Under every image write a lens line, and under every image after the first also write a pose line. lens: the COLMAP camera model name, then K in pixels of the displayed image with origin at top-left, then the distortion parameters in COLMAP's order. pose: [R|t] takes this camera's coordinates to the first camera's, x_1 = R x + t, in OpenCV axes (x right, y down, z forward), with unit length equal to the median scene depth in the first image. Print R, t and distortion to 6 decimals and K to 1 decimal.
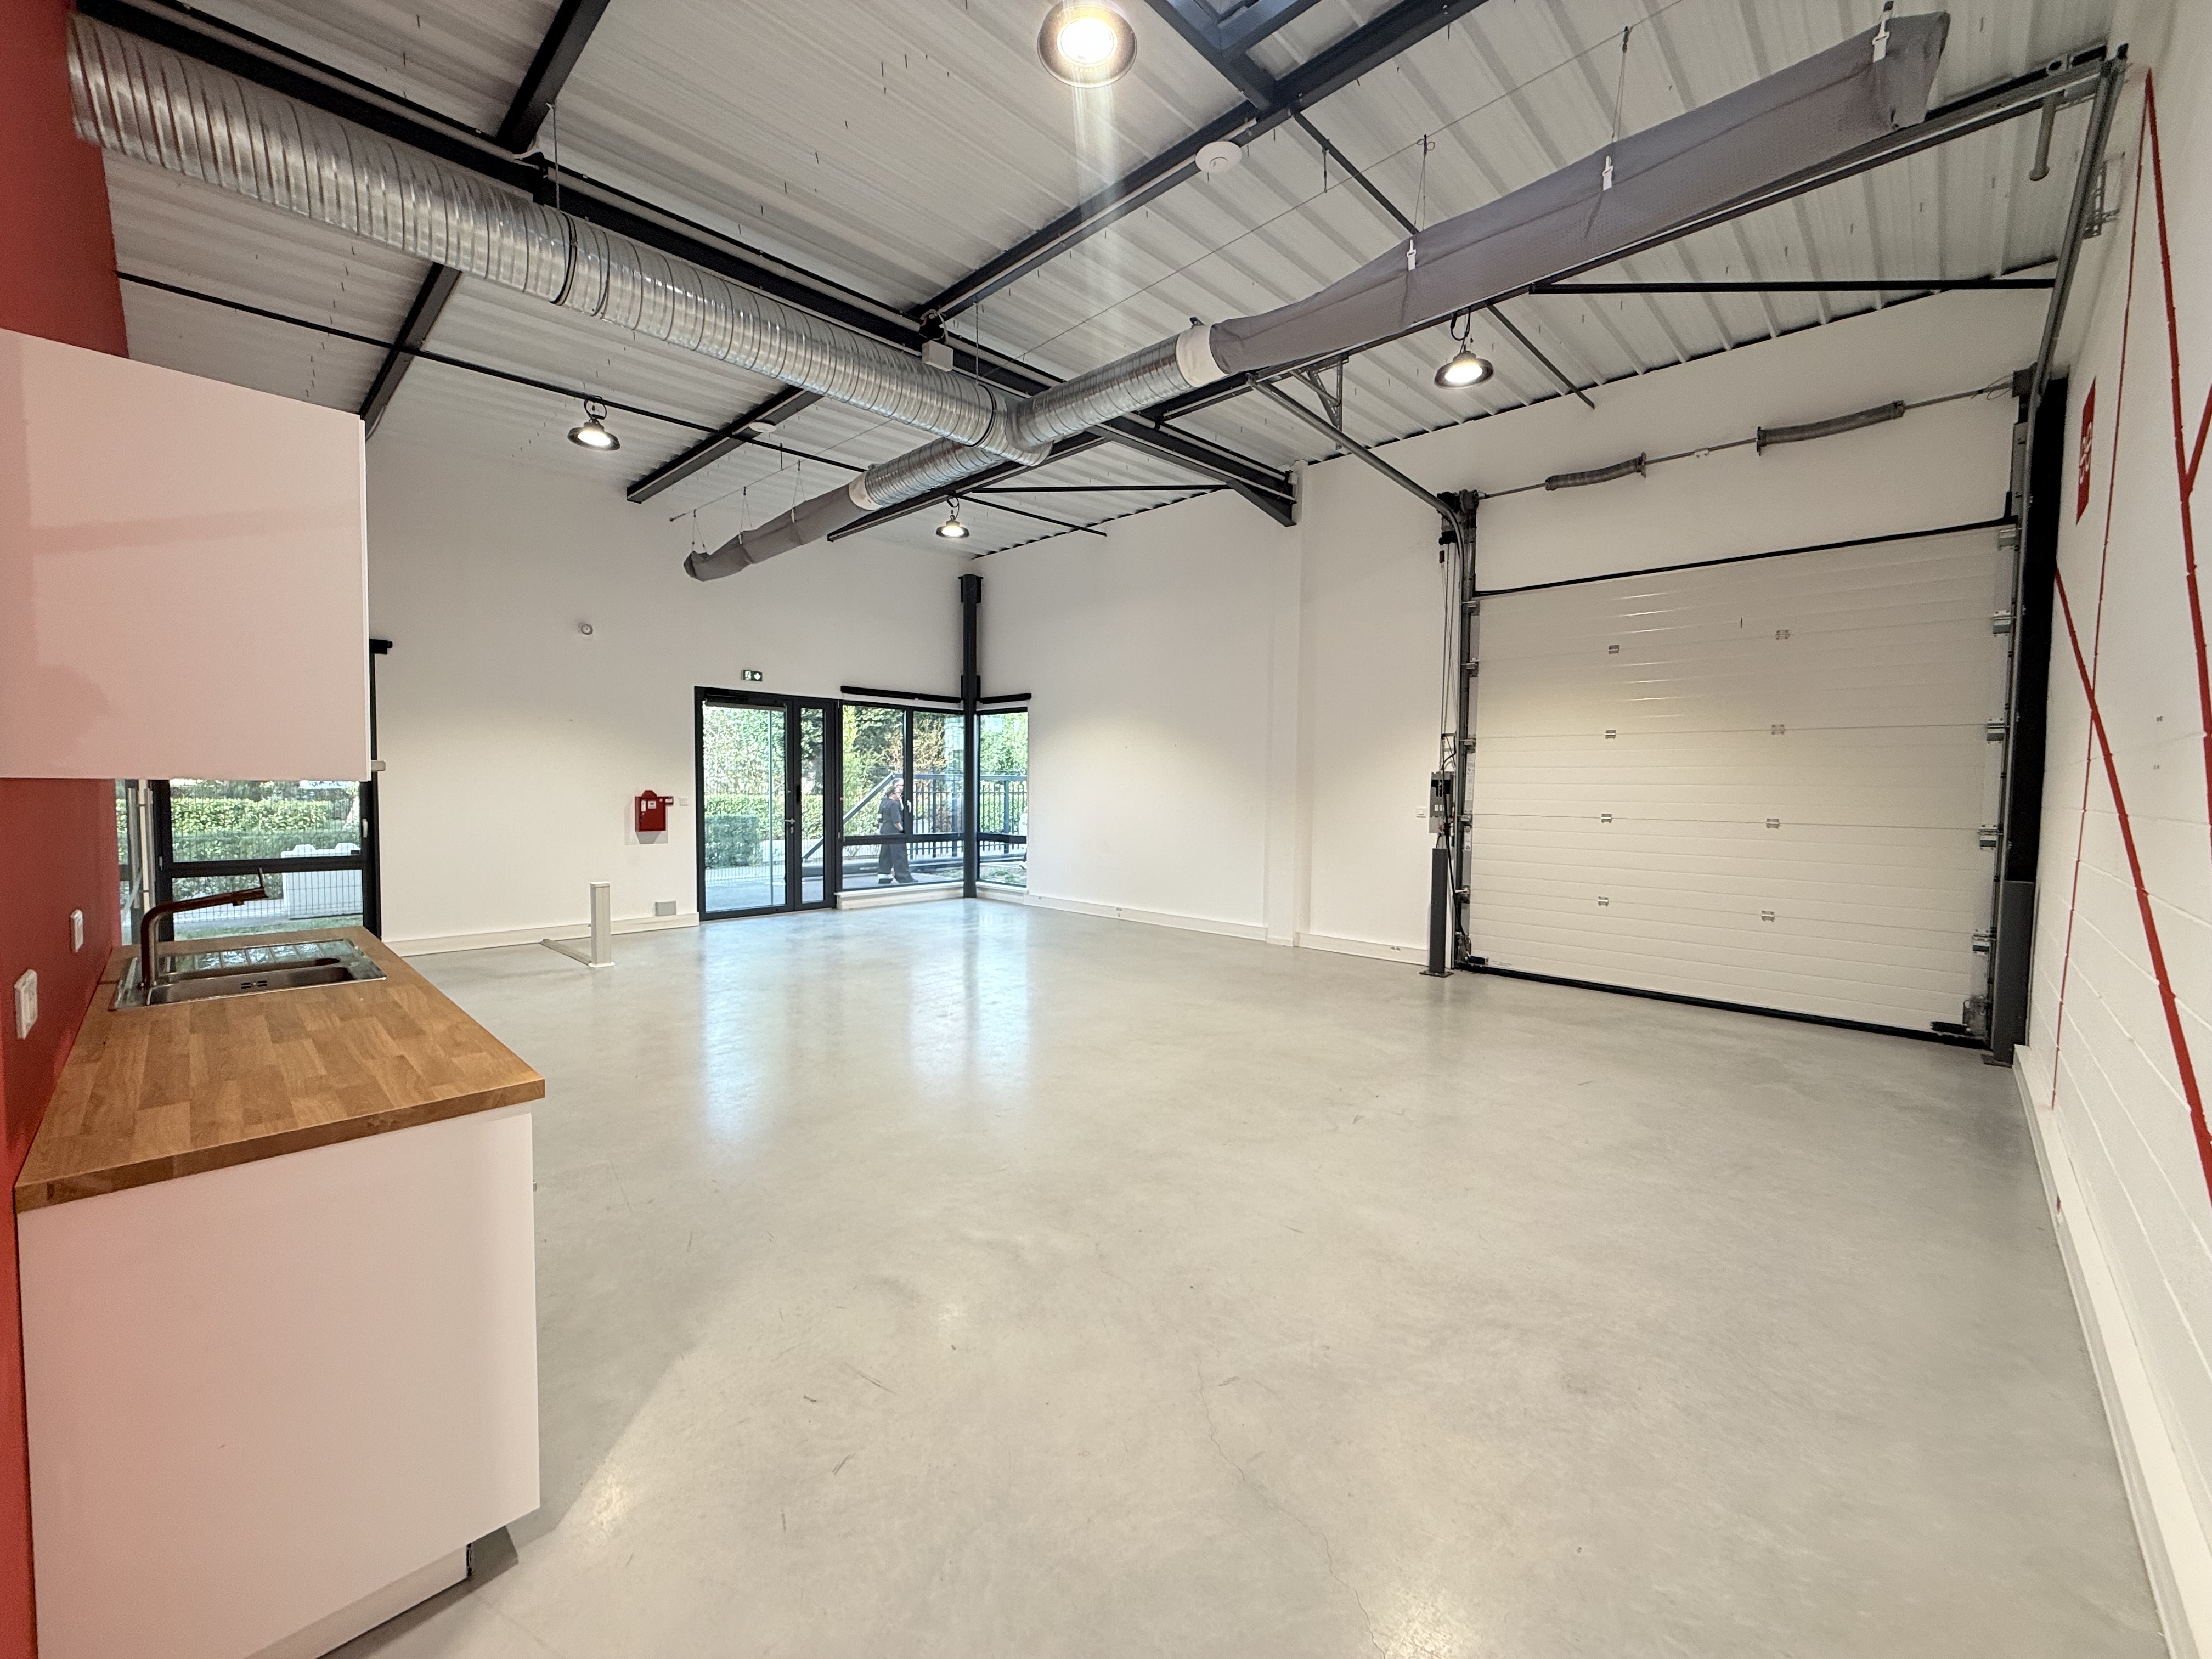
lens RADIAL K [[878.4, 0, 1098.6], [0, 878.4, 824.5], [0, 0, 1]] dist [-0.000403, 0.000278]
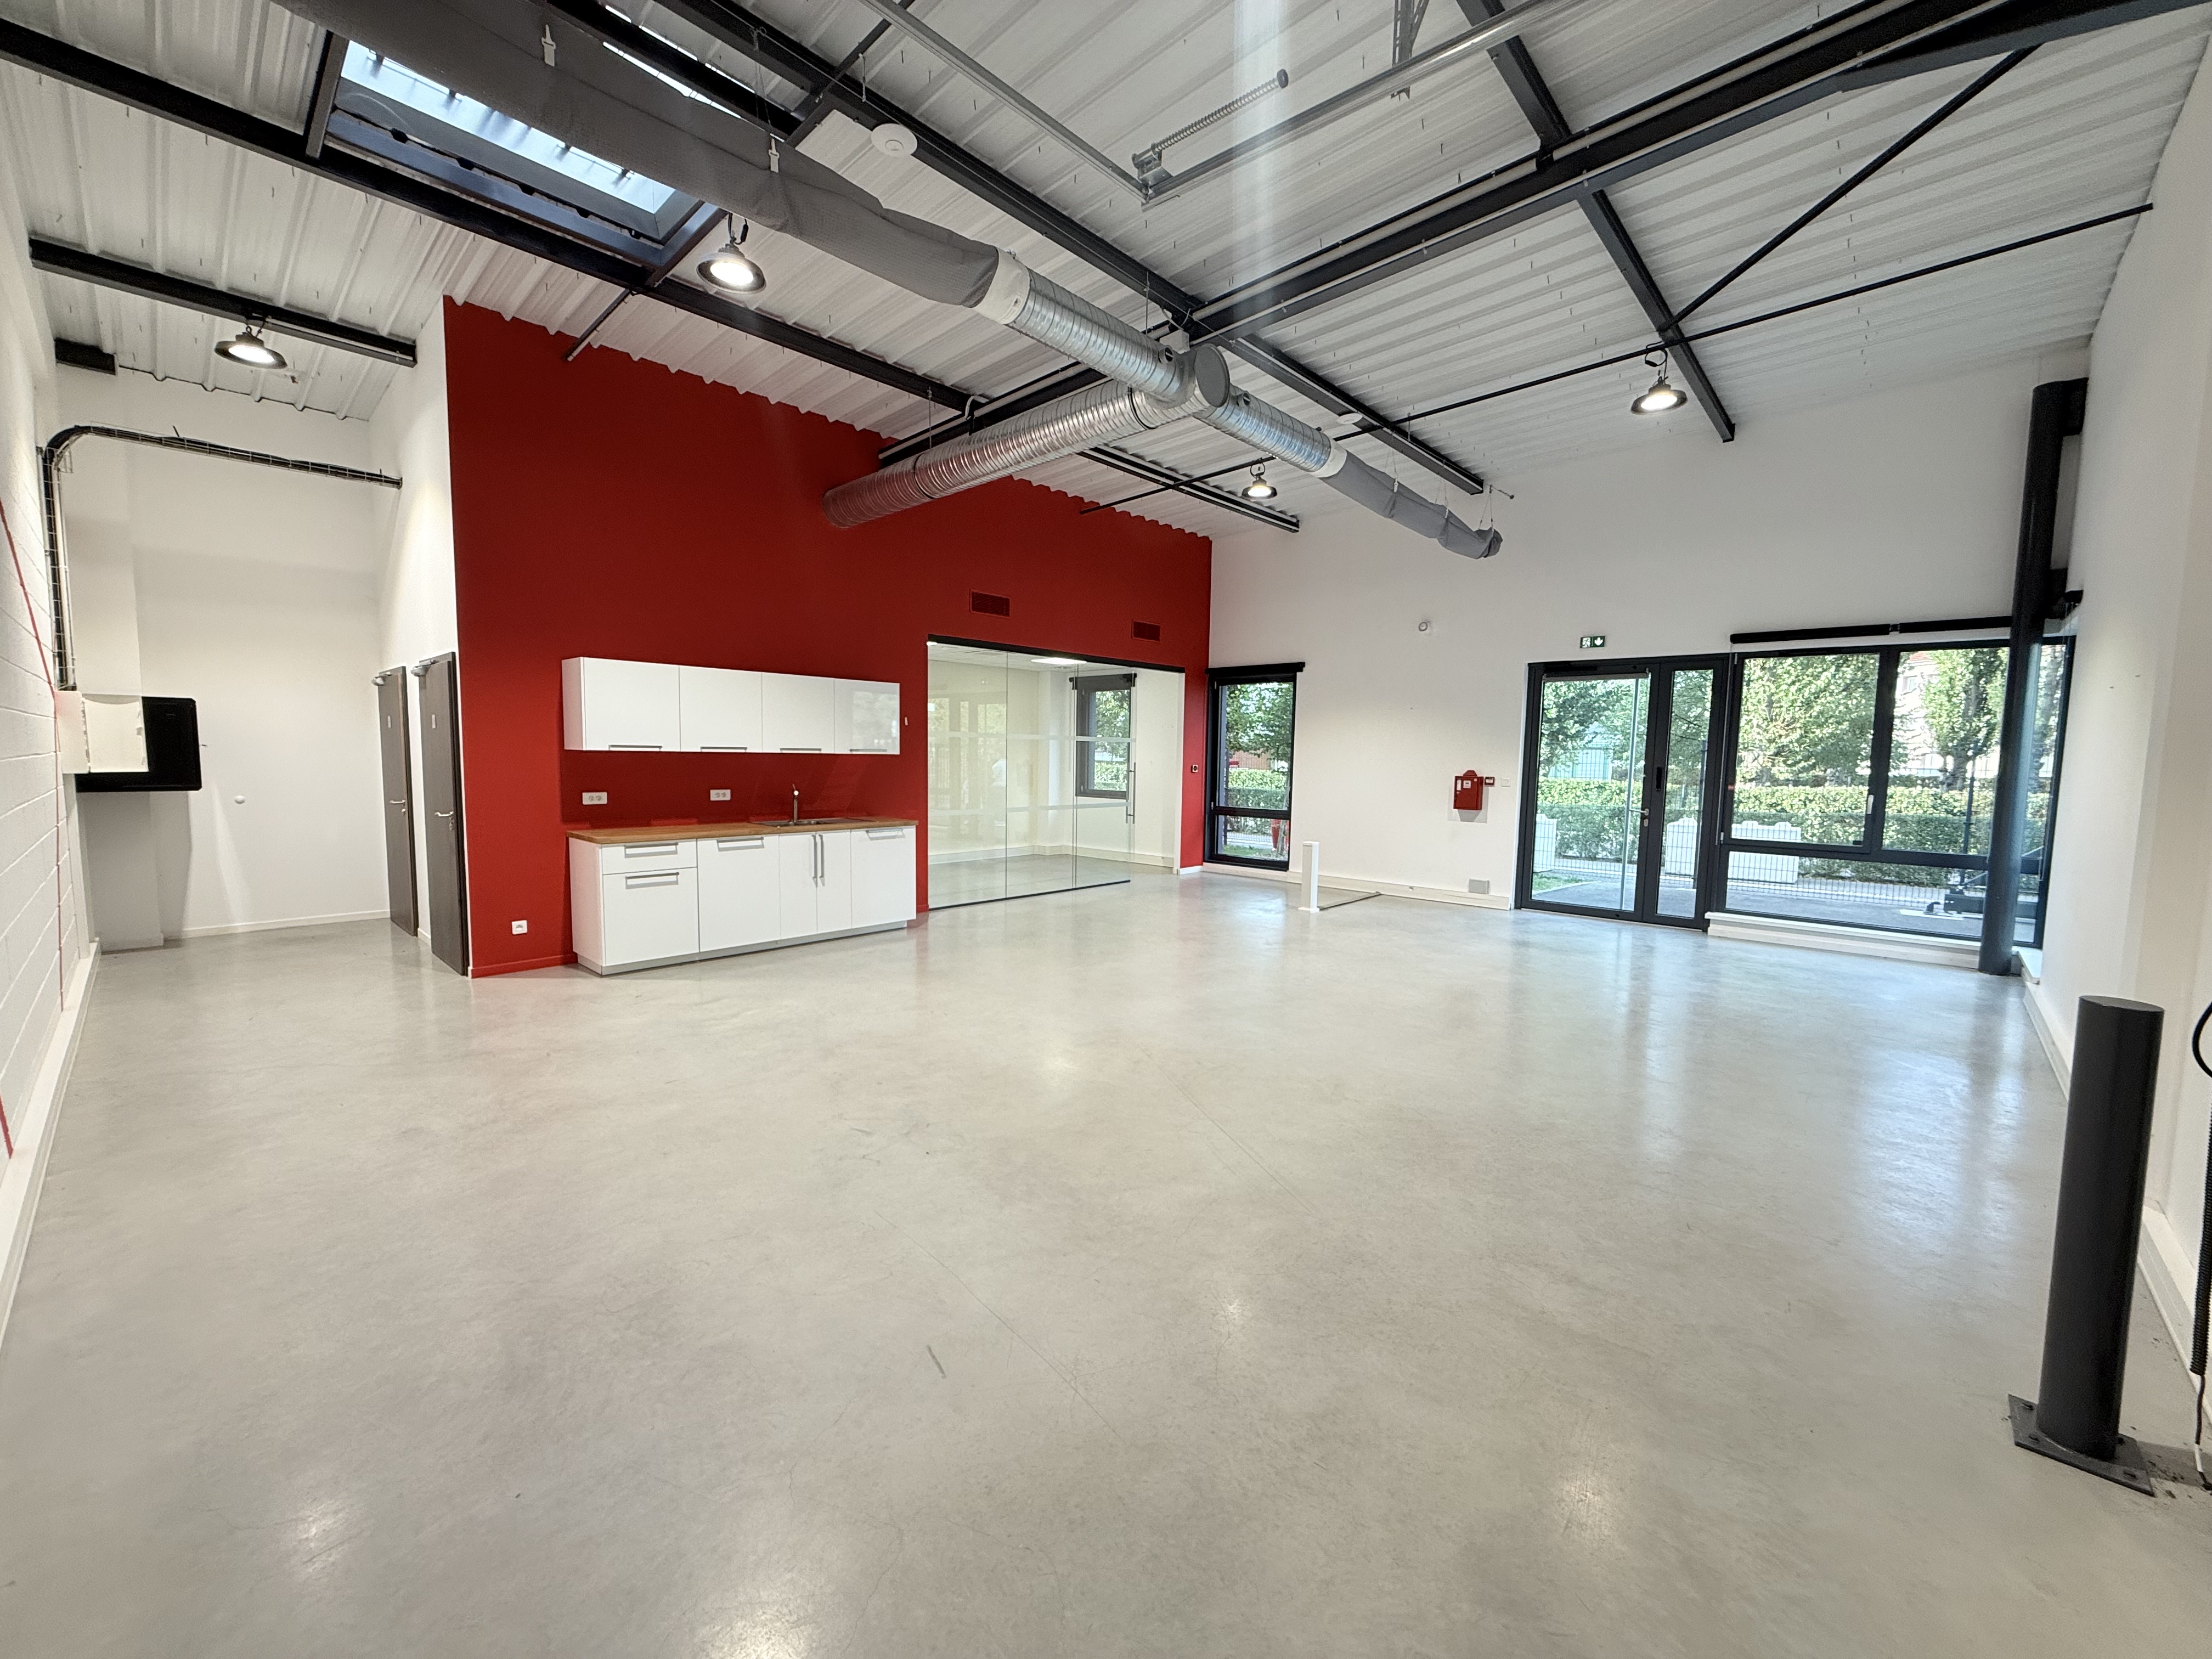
lens RADIAL K [[878.4, 0, 1094.8], [0, 878.4, 819.2], [0, 0, 1]] dist [-0.000403, 0.000278]
pose [[0.010903, 0.066262, -0.997743, 0.668847], [-0.060443, 0.996021, 0.065487, -0.028377], [0.998112, 0.059592, 0.014864, 0.693989]]
